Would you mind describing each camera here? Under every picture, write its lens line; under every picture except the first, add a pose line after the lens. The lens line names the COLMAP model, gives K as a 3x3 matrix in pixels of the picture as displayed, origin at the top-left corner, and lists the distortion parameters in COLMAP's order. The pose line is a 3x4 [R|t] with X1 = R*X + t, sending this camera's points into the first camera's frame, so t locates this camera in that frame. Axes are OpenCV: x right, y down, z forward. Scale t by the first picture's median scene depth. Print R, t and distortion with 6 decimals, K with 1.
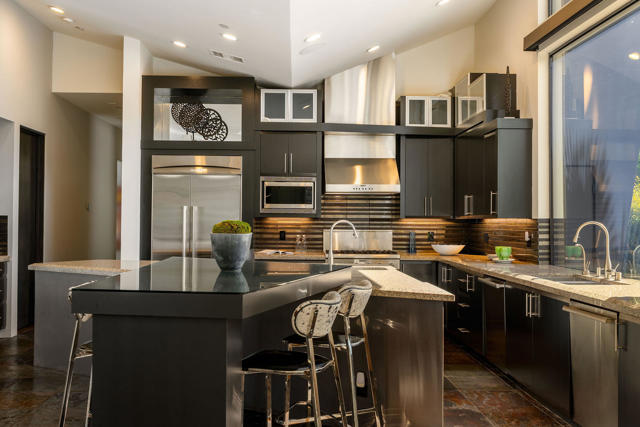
lens RADIAL K [[625.1, 0, 320.0], [0, 625.1, 213.5], [0, 0, 1]] dist [0.007143, 0.010059]
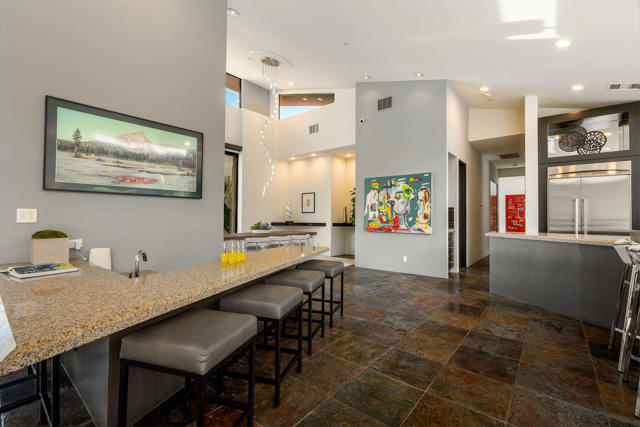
lens RADIAL K [[285.1, 0, 320.2], [0, 285.1, 212.1], [0, 0, 1]] dist [-0.003390, 0.000258]
pose [[0.747353, -0.011196, -0.664333, -0.218102], [0.004533, 0.999921, -0.011751, 0.024027], [0.664411, 0.005771, 0.747345, 0.093175]]
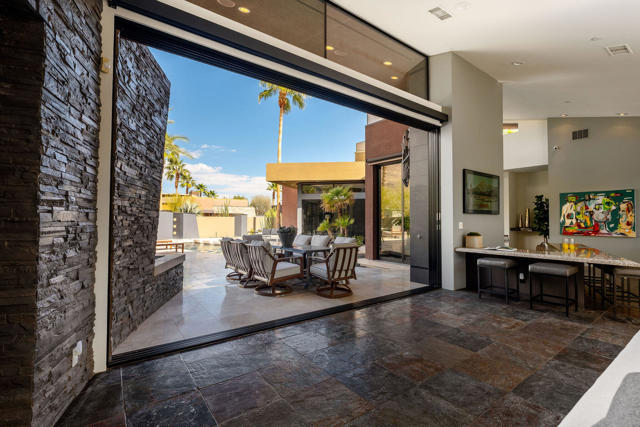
lens RADIAL K [[290.6, 0, 321.3], [0, 290.6, 213.2], [0, 0, 1]] dist [0.000791, -0.000111]
pose [[0.560517, -0.023222, -0.827818, -0.278343], [0.008573, 0.999716, -0.022240, 0.006066], [0.828099, 0.005369, 0.560556, -0.564671]]
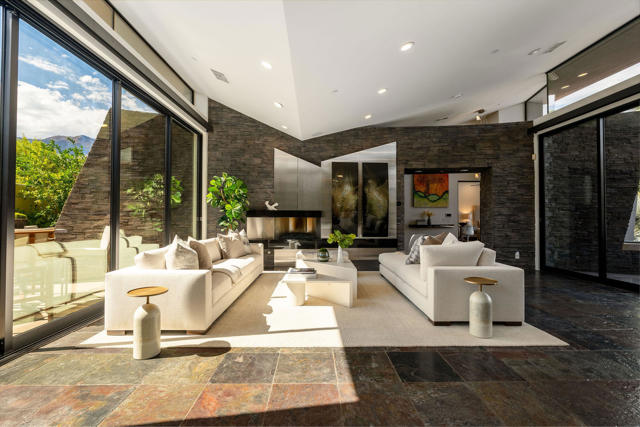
lens RADIAL K [[285.1, 0, 320.2], [0, 285.1, 212.1], [0, 0, 1]] dist [-0.003390, 0.000258]
pose [[-0.999850, -0.008019, 0.015325, -0.051352], [-0.008418, 0.999623, -0.026132, 0.027112], [-0.015110, -0.026257, -0.999541, 0.263895]]
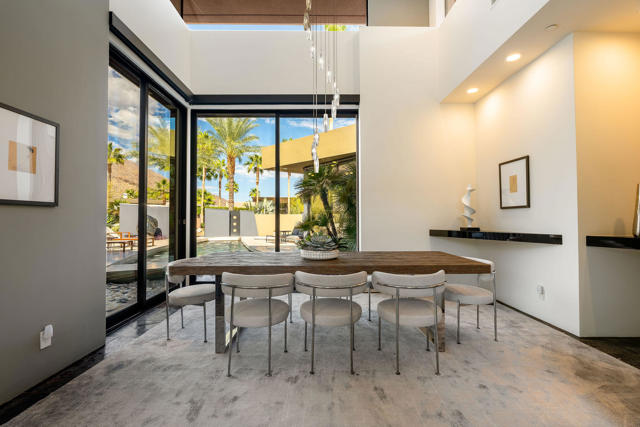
lens RADIAL K [[290.6, 0, 321.3], [0, 290.6, 213.2], [0, 0, 1]] dist [0.000791, -0.000111]
pose [[-0.026892, -0.022684, -0.999381, -0.538877], [0.013261, 0.999646, -0.023047, 0.027626], [0.999550, -0.013873, -0.026582, 0.631278]]
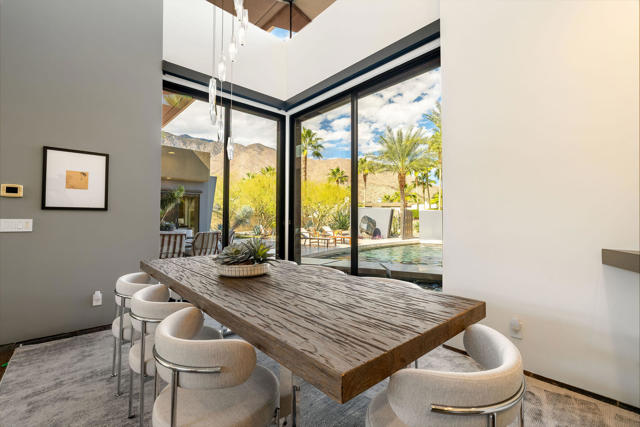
lens RADIAL K [[290.6, 0, 321.3], [0, 290.6, 213.2], [0, 0, 1]] dist [0.000791, -0.000111]
pose [[-0.769246, -0.021815, -0.638580, -0.798887], [-0.002465, 0.999511, -0.031176, 0.026696], [0.638948, -0.022408, -0.768924, 0.890902]]
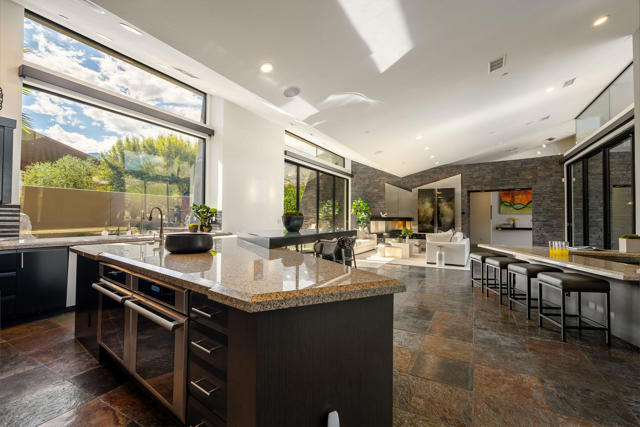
lens RADIAL K [[285.1, 0, 320.2], [0, 285.1, 212.1], [0, 0, 1]] dist [-0.003390, 0.000258]
pose [[-0.859661, -0.002697, 0.510857, -0.402184], [-0.018238, 0.999511, -0.025414, 0.019515], [-0.510539, -0.031164, -0.859290, 0.956477]]
